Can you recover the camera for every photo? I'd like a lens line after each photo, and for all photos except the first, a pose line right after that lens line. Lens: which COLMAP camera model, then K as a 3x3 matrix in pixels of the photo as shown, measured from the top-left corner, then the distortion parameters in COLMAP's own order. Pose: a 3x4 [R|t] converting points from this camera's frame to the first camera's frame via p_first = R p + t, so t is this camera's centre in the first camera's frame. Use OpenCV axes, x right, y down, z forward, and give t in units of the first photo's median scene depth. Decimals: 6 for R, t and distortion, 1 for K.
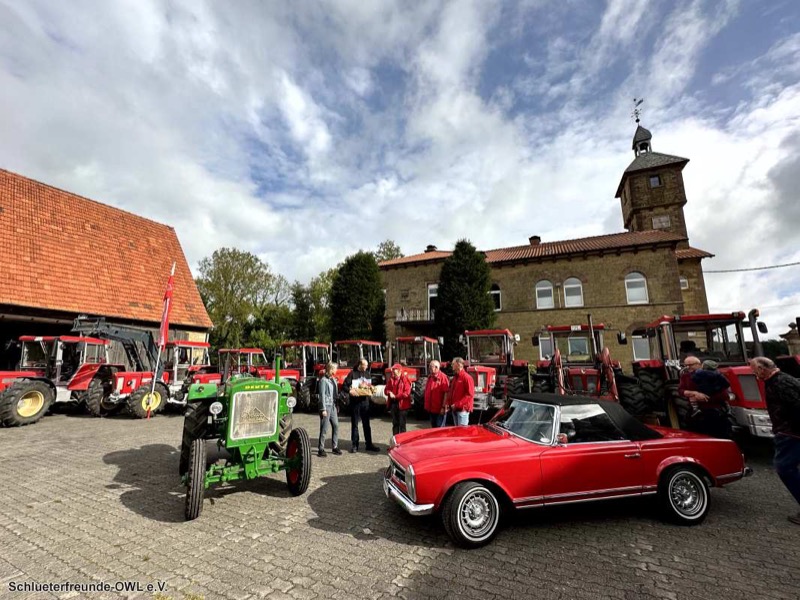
lens RADIAL K [[317.7, 0, 400.3], [0, 317.7, 300.2], [0, 0, 1]] dist [-0.003062, 0.000614]
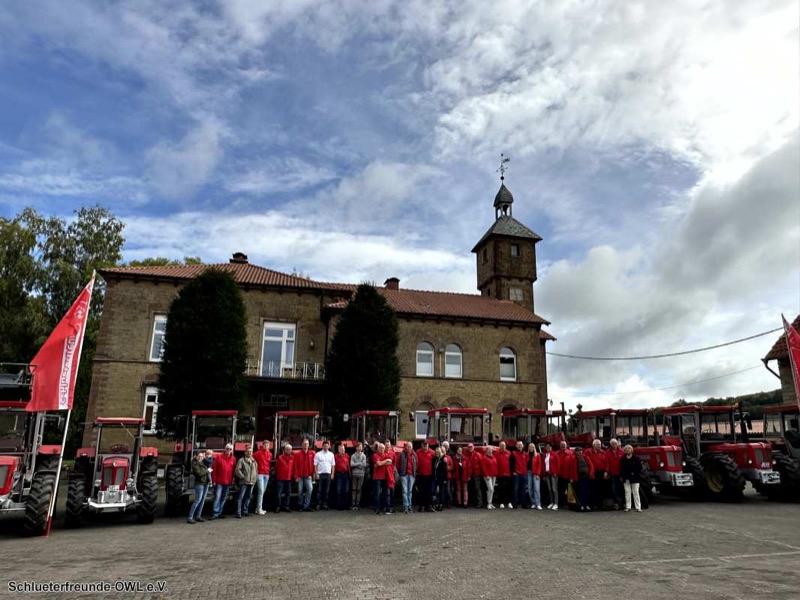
lens RADIAL K [[556.0, 0, 390.0], [0, 556.0, 303.1], [0, 0, 1]] dist [0.013699, -0.001896]
pose [[0.781350, 0.154984, 0.604542, -0.646037], [-0.128519, 0.987870, -0.087151, -0.029764], [-0.610716, -0.009599, 0.791791, -0.140888]]
